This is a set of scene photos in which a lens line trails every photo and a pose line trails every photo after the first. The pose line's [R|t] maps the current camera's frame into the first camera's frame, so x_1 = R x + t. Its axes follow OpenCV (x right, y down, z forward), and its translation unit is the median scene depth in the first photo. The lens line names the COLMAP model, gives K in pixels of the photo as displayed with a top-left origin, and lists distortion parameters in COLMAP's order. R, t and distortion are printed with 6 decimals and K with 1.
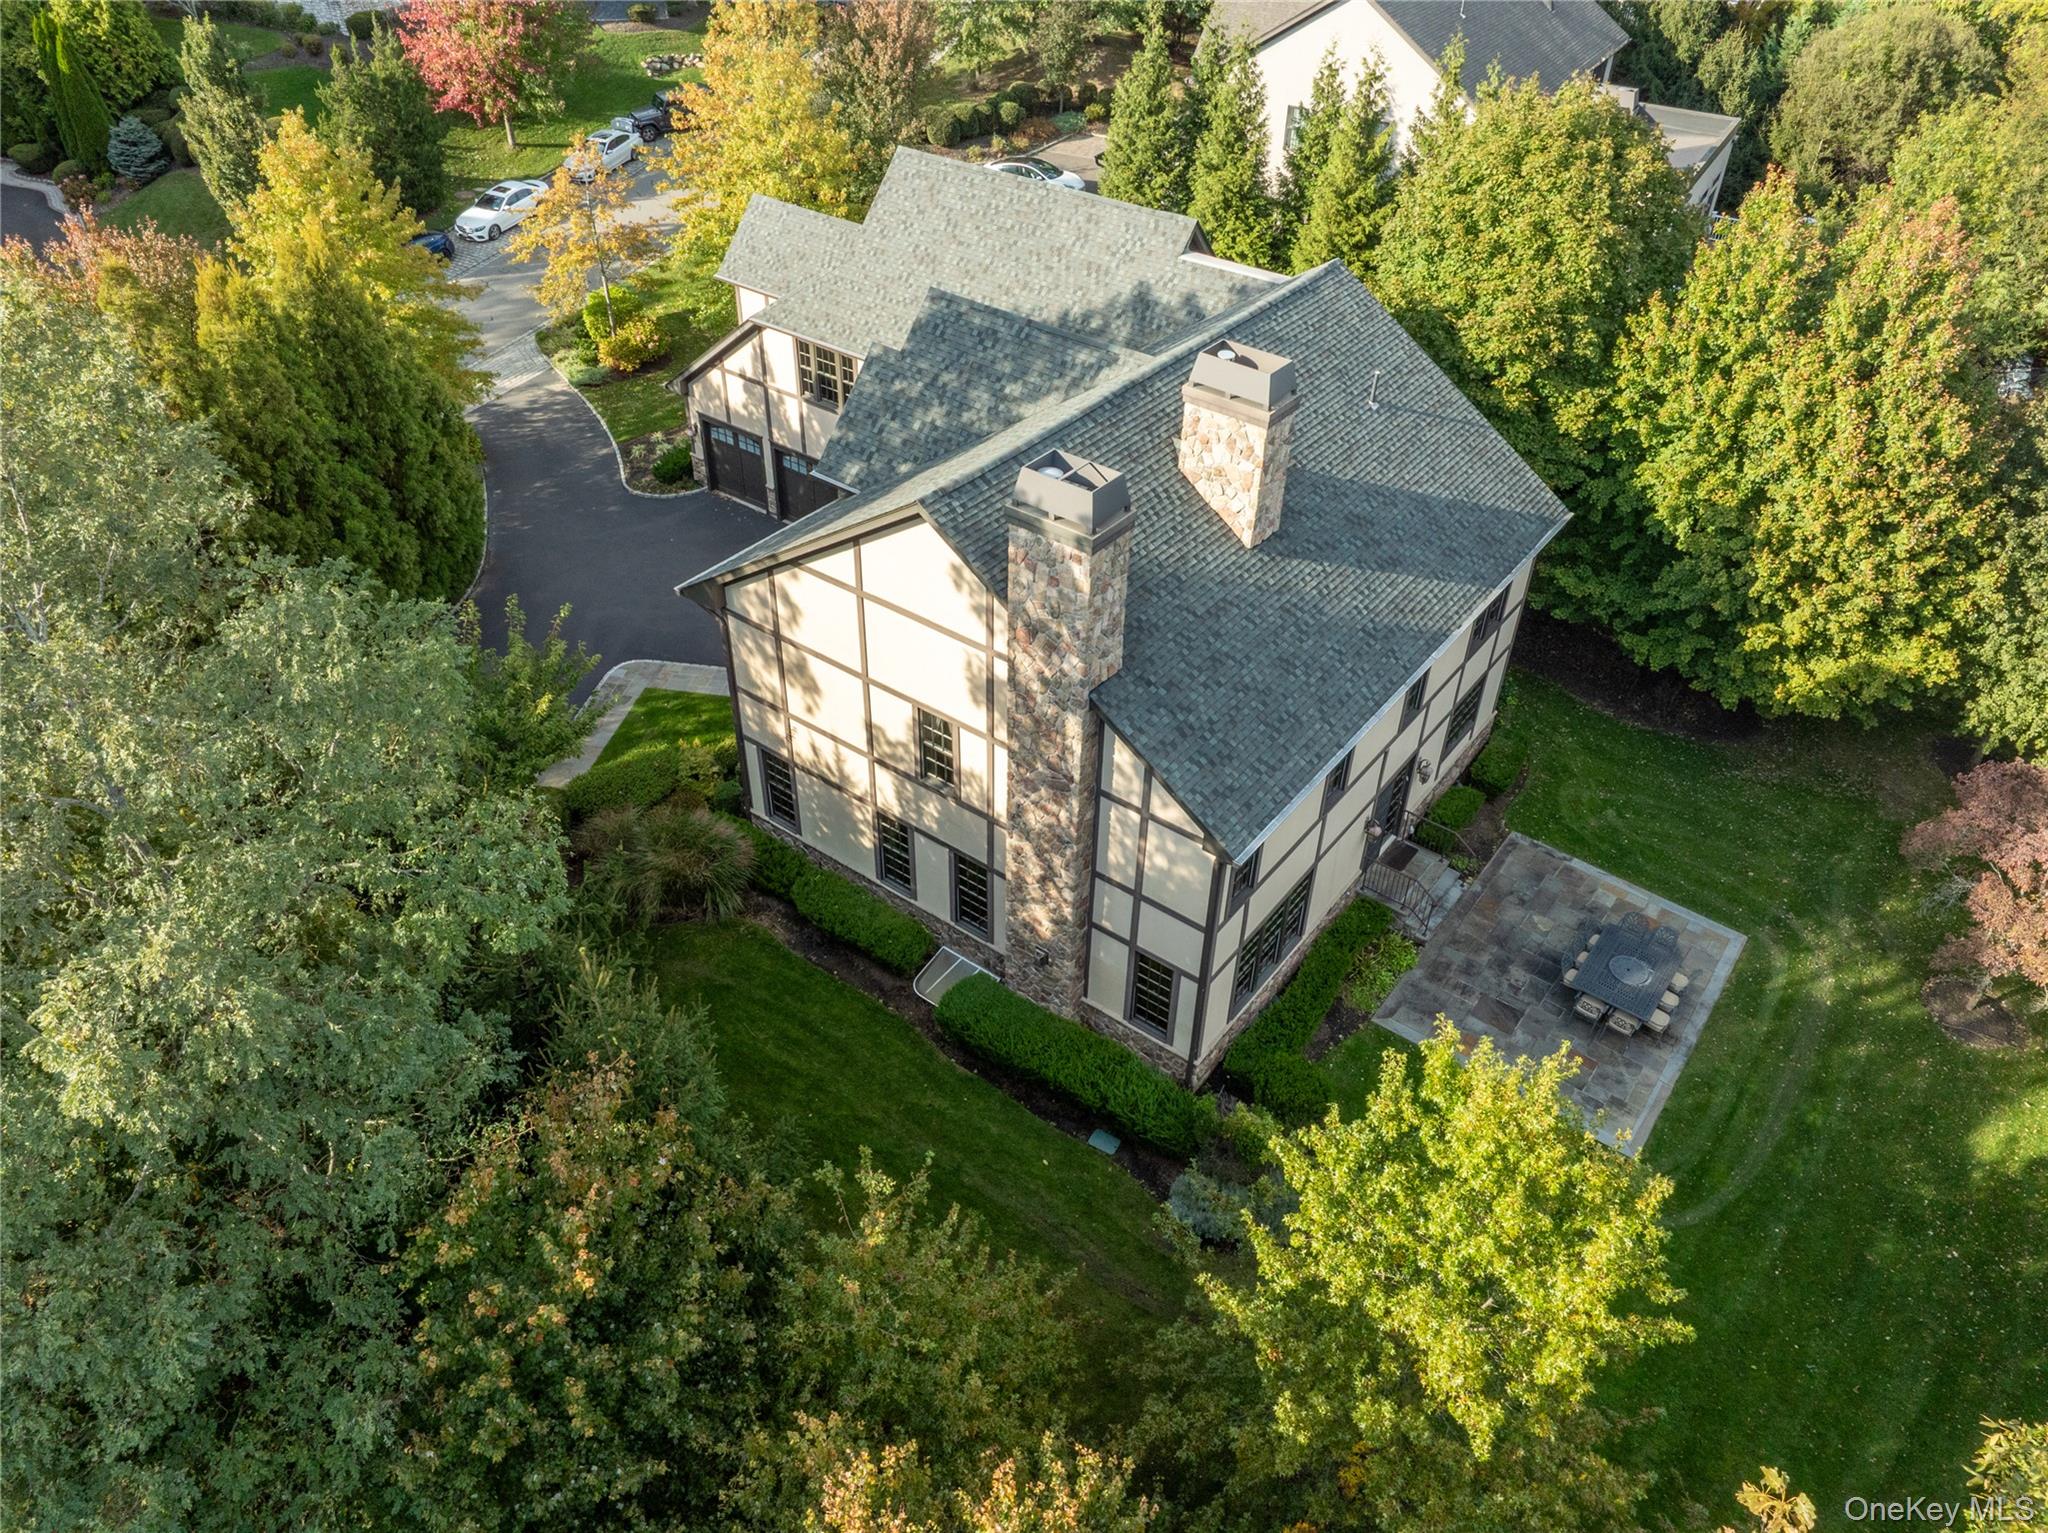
lens RADIAL K [[1441.2, 0, 1025.5], [0, 1441.2, 766.2], [0, 0, 1]] dist [-0.027035, 0.002612]
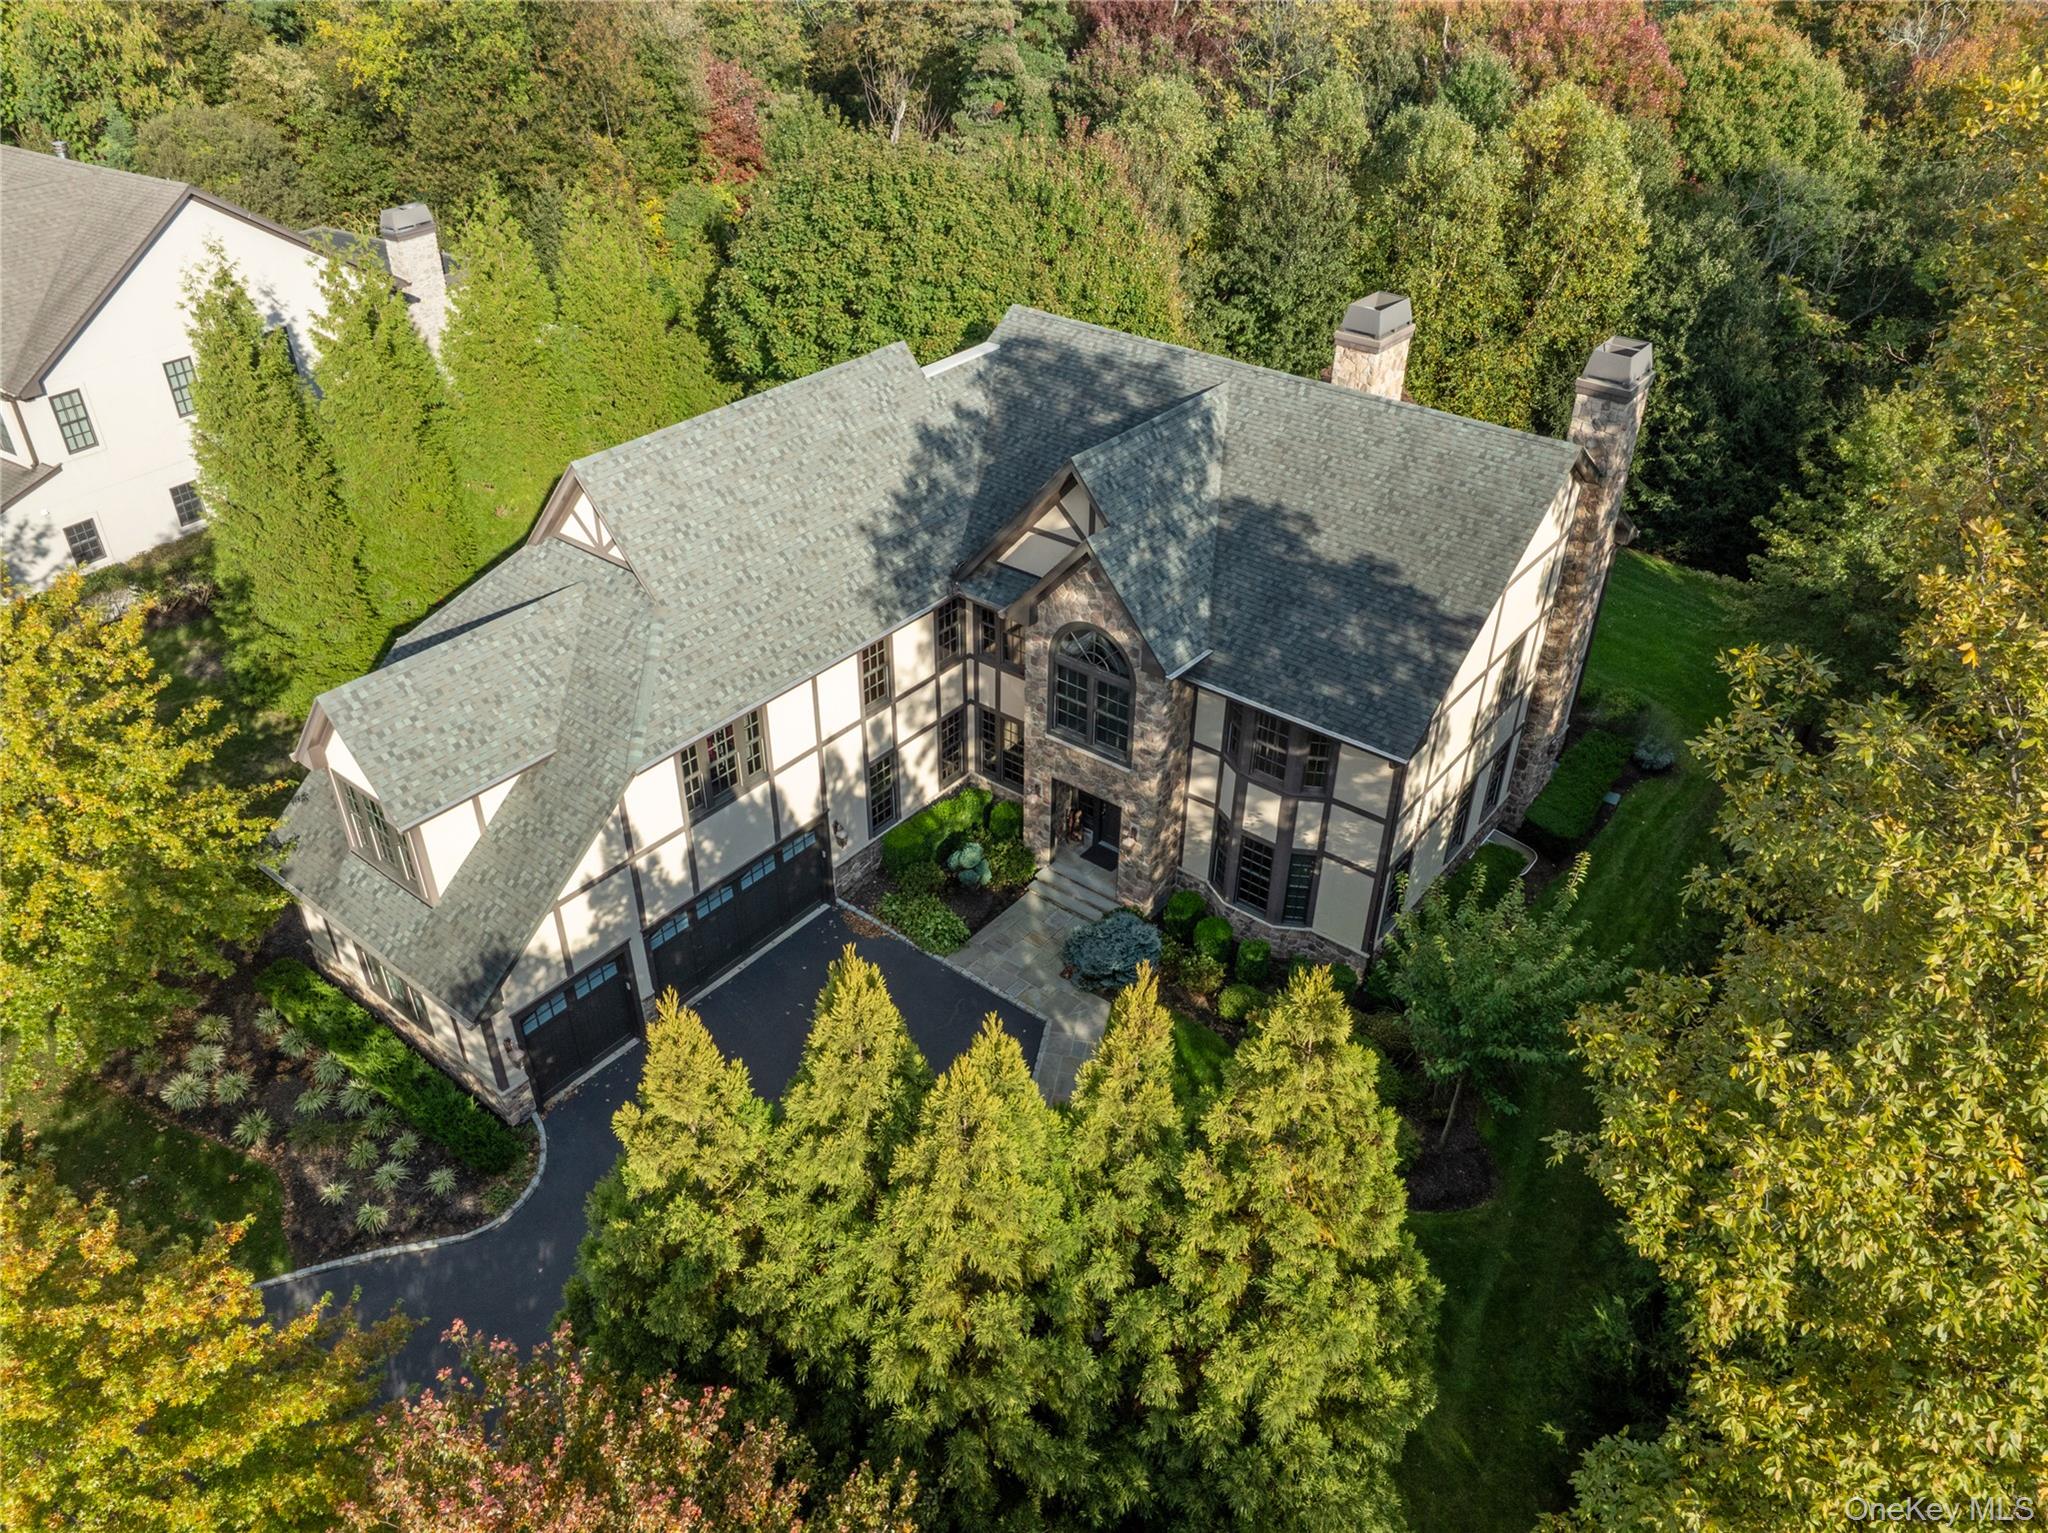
lens RADIAL K [[1441.2, 0, 1024.0], [0, 1441.2, 773.7], [0, 0, 1]] dist [-0.027035, 0.002612]
pose [[0.020617, -0.587937, 0.808644, -0.703186], [0.609085, 0.648782, 0.456177, -0.491383], [-0.792837, 0.483128, 0.371480, 0.600575]]
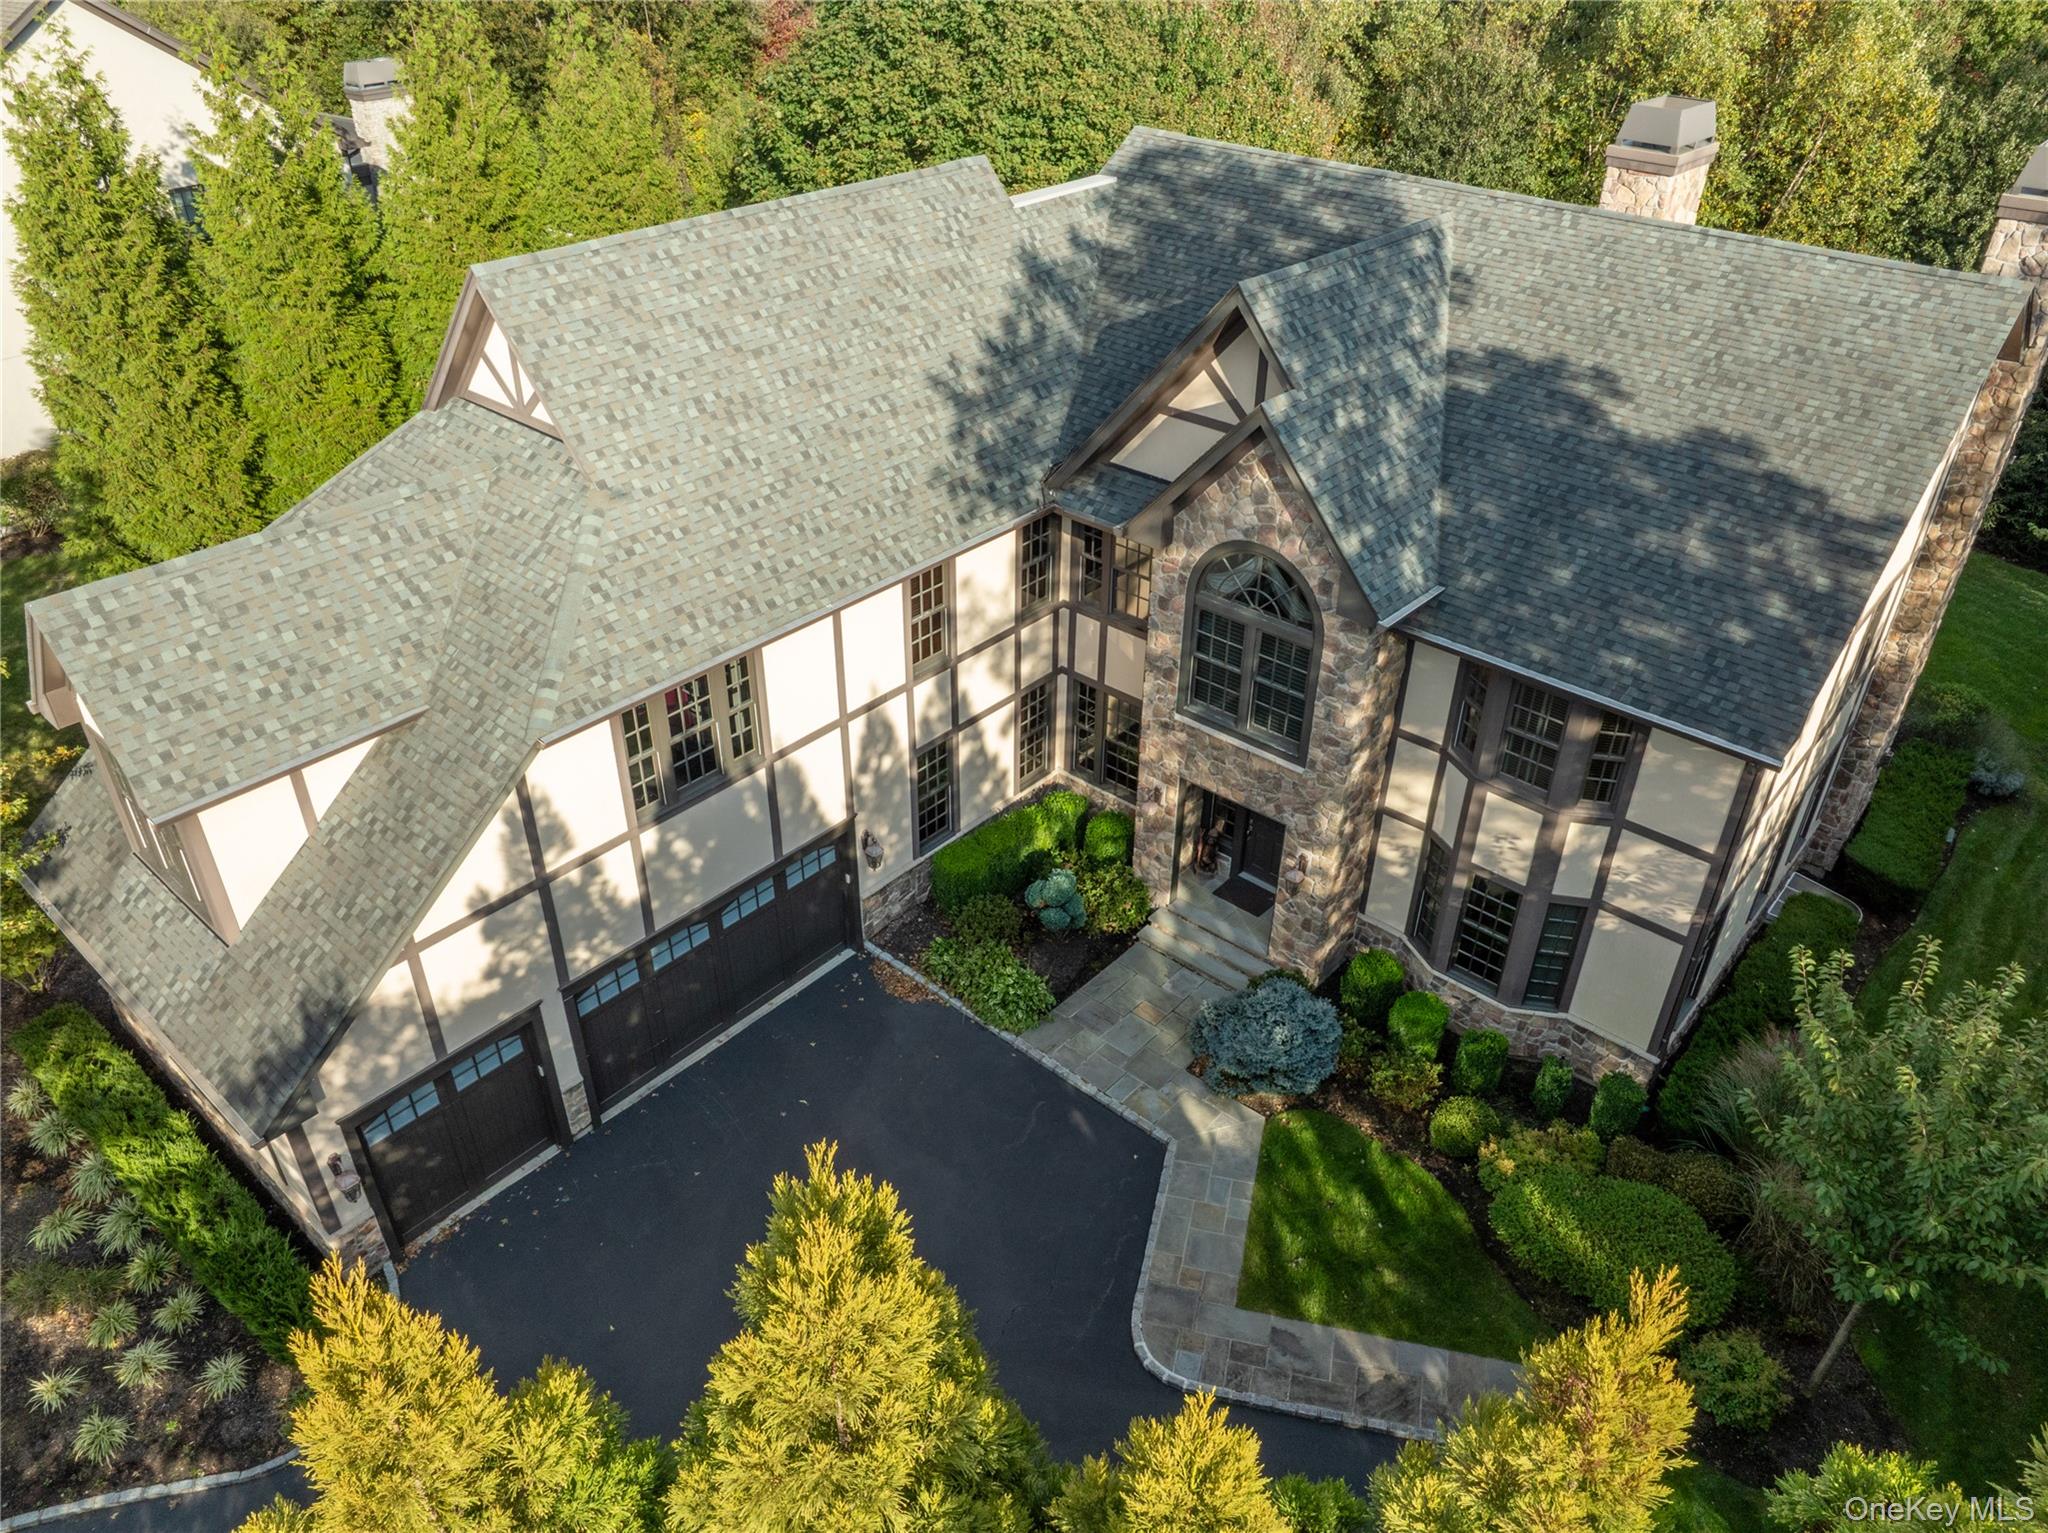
lens RADIAL K [[1441.2, 0, 1018.9], [0, 1441.2, 762.4], [0, 0, 1]] dist [-0.027035, 0.002612]
pose [[0.074796, -0.570978, 0.817551, -0.508461], [0.609150, 0.675265, 0.415876, -0.386188], [-0.789520, 0.466905, 0.398319, 0.713160]]
